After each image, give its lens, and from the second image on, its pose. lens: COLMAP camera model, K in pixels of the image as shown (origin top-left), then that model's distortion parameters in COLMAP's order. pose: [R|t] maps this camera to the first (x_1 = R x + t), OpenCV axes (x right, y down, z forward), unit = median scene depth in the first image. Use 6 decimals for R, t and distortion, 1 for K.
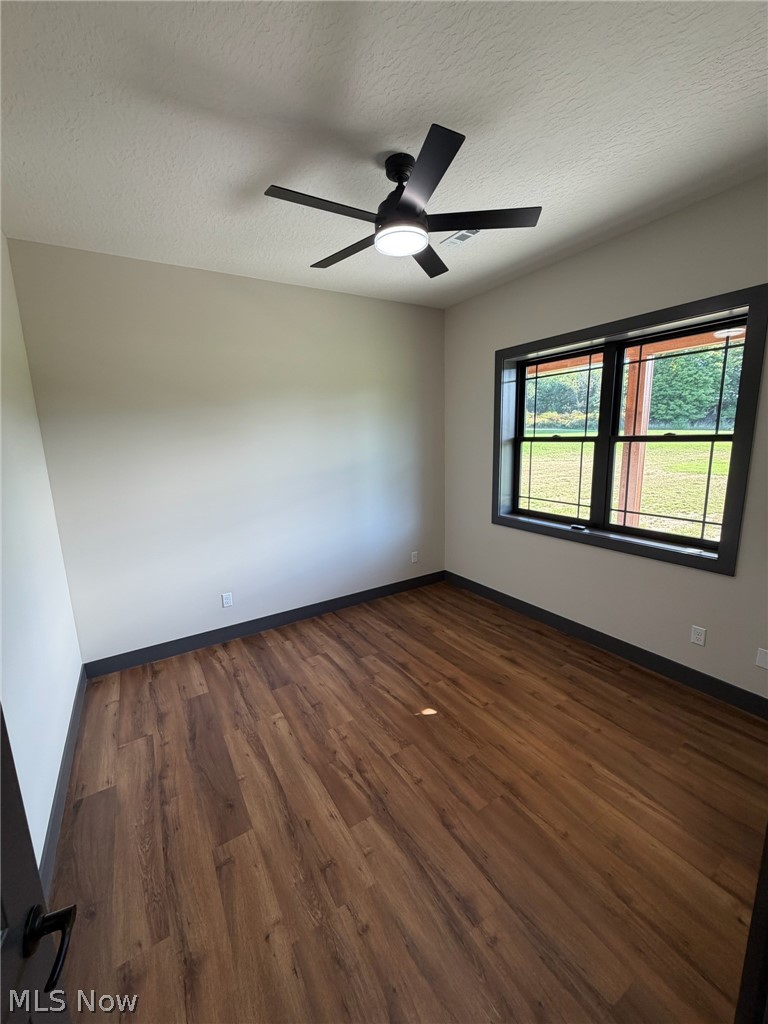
lens RADIAL K [[411.8, 0, 384.0], [0, 411.8, 512.0], [0, 0, 1]] dist [-0.000397, 0.000270]
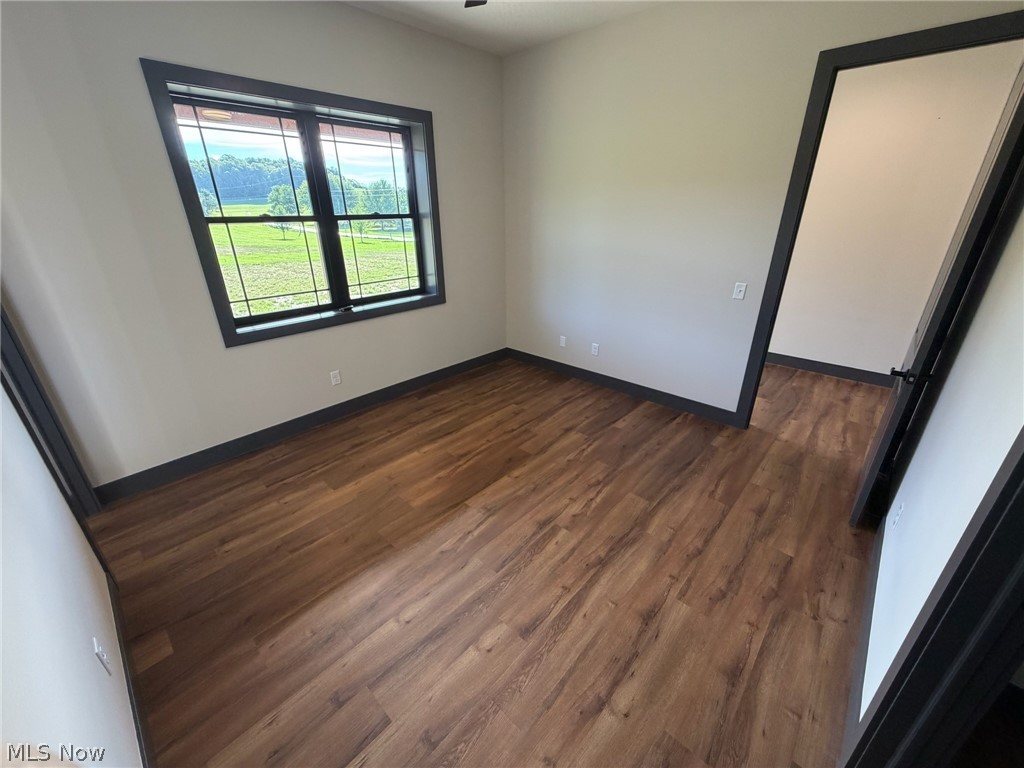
lens RADIAL K [[411.8, 0, 507.1], [0, 411.8, 378.3], [0, 0, 1]] dist [-0.000397, 0.000270]
pose [[-0.267186, -0.362673, 0.892793, -0.672659], [0.181801, 0.890867, 0.416298, -0.182768], [-0.946340, 0.273539, -0.172093, 0.956370]]
